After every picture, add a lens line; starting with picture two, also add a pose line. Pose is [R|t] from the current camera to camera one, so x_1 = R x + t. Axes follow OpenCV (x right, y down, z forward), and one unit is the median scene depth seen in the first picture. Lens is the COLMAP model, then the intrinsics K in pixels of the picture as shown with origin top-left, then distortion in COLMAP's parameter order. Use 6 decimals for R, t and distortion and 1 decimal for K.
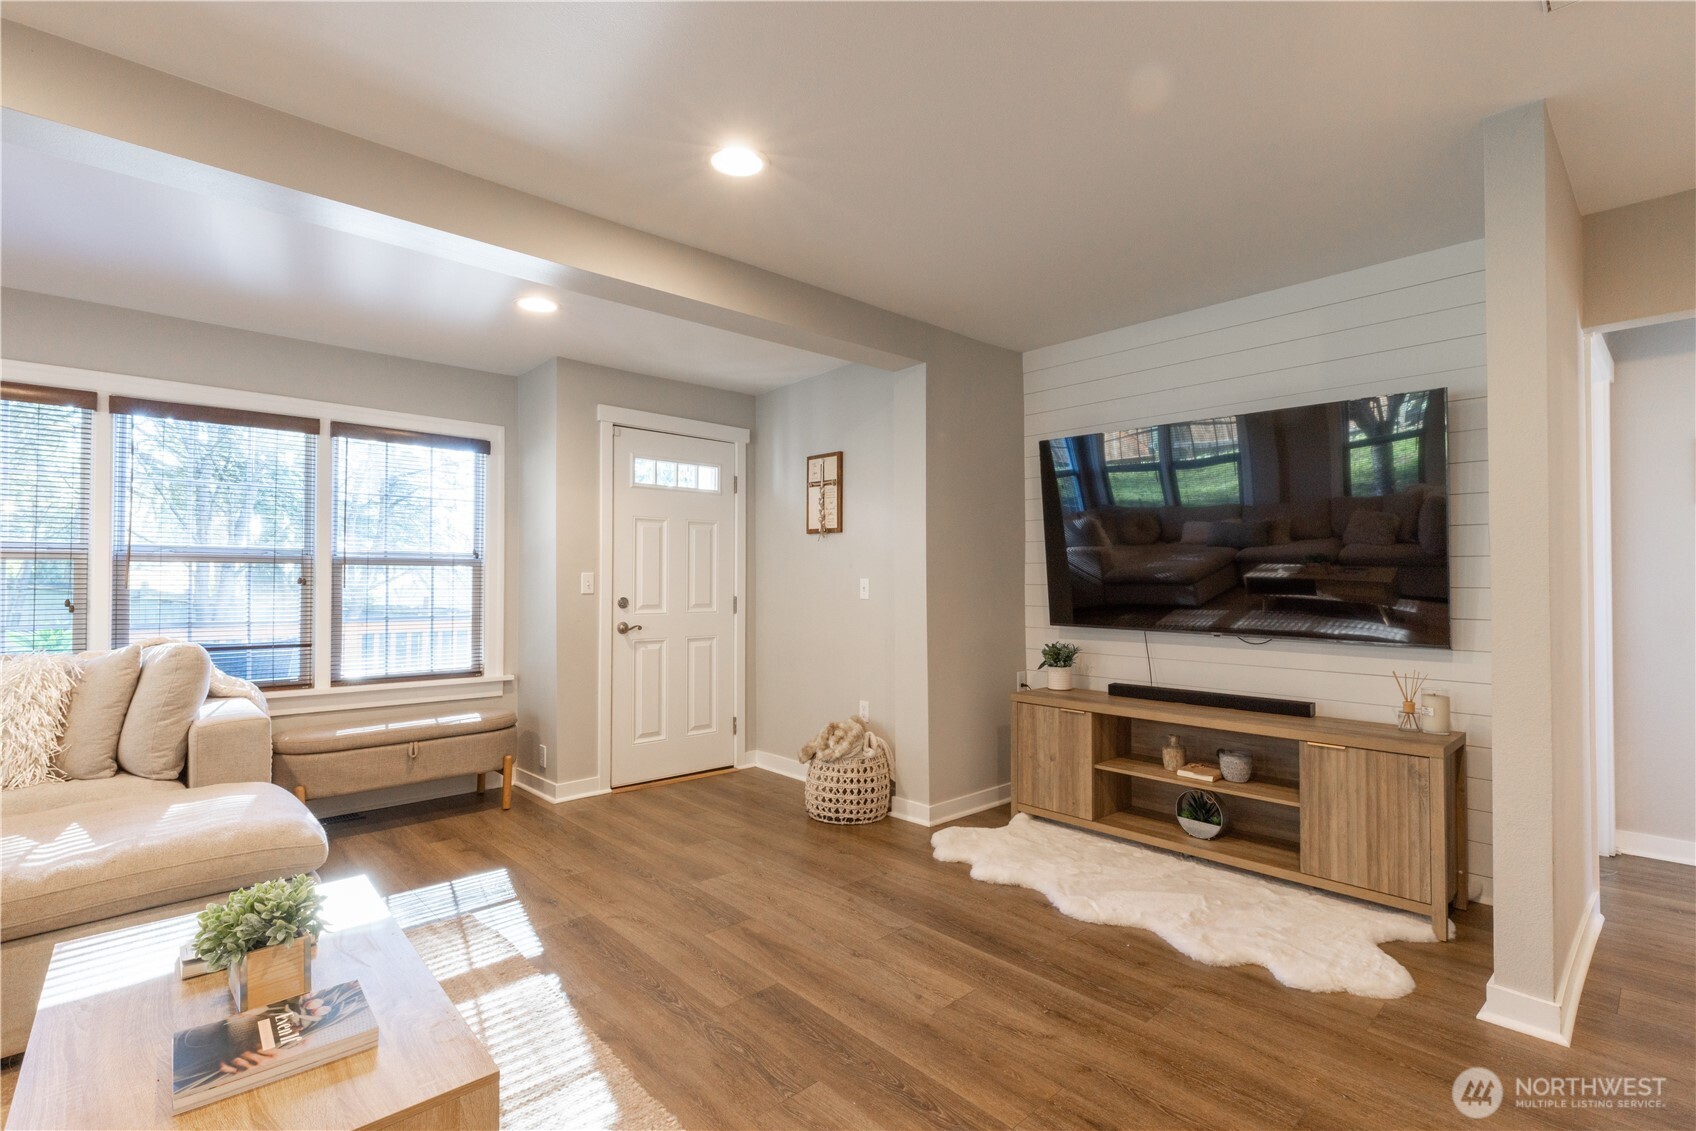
lens RADIAL K [[771.5, 0, 857.8], [0, 771.5, 569.4], [0, 0, 1]] dist [0.001015, 0.000144]
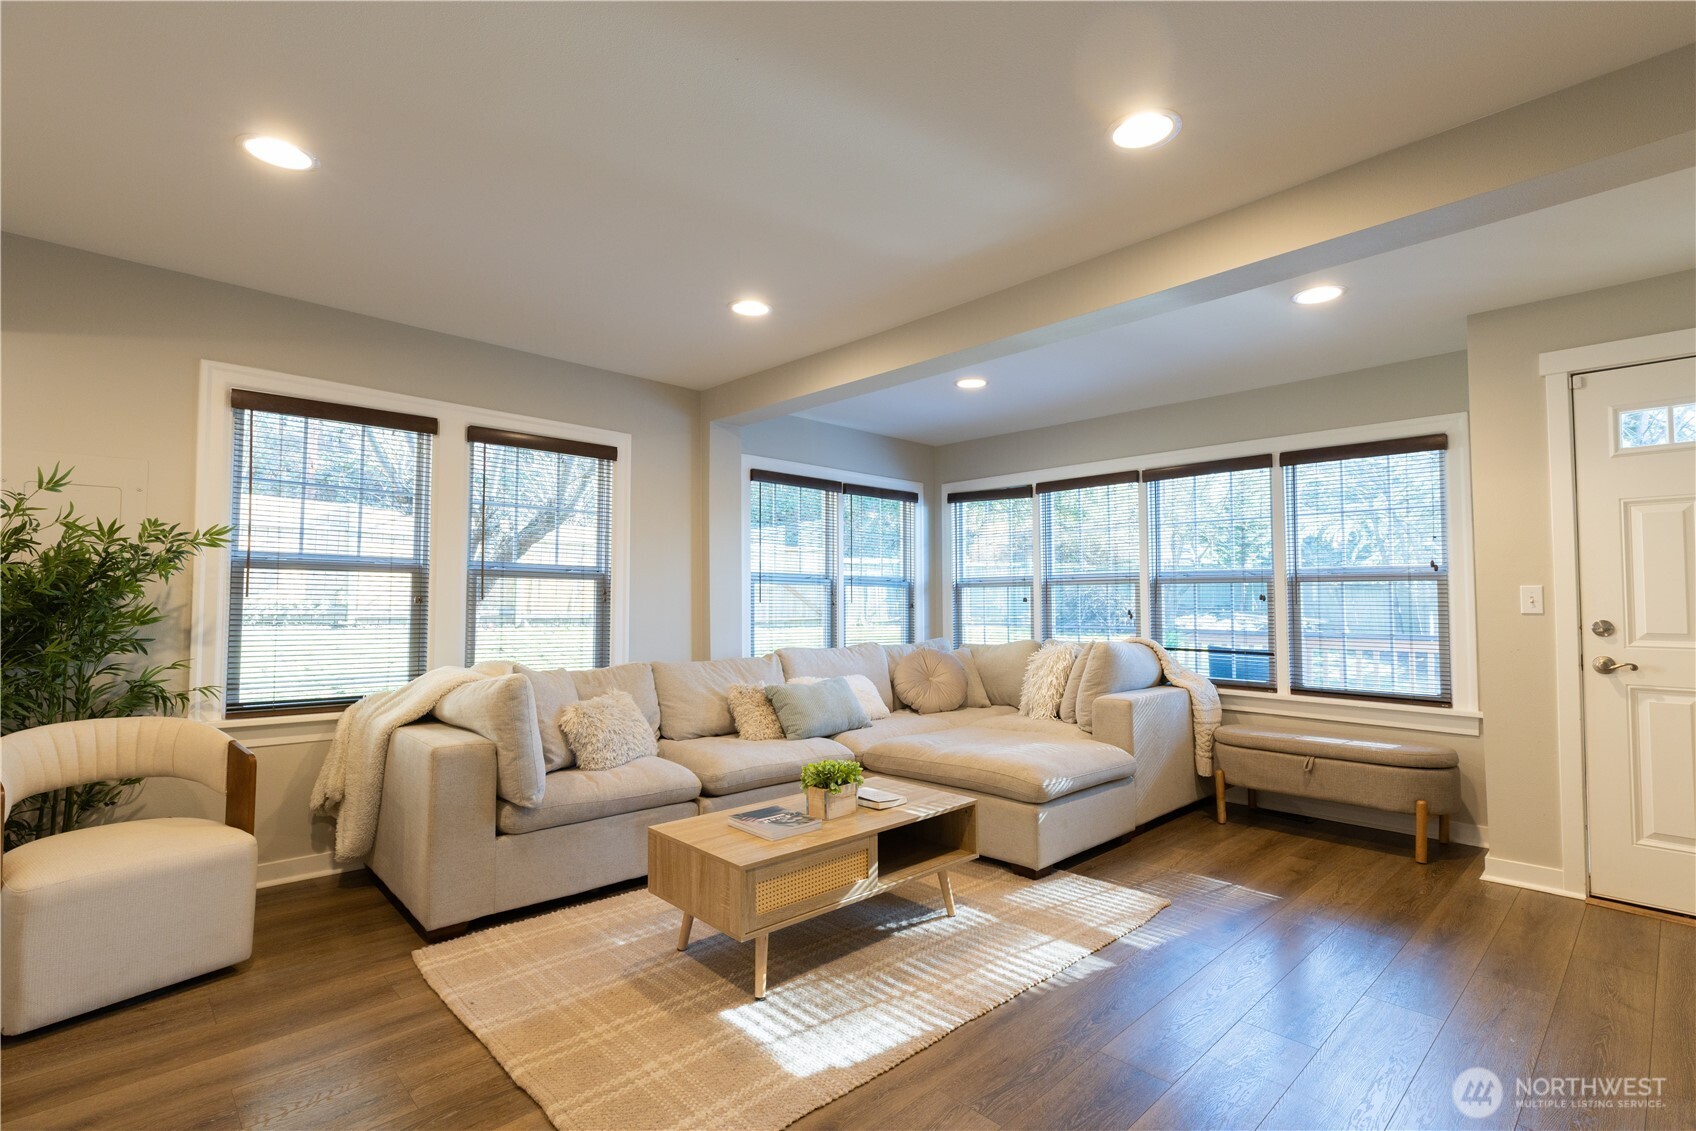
lens RADIAL K [[771.5, 0, 857.8], [0, 771.5, 569.4], [0, 0, 1]] dist [0.001015, 0.000144]
pose [[0.024066, -0.038326, -0.998975, 0.395573], [0.017174, 0.999133, -0.037919, 0.006211], [0.999563, -0.016244, 0.024703, 0.353604]]
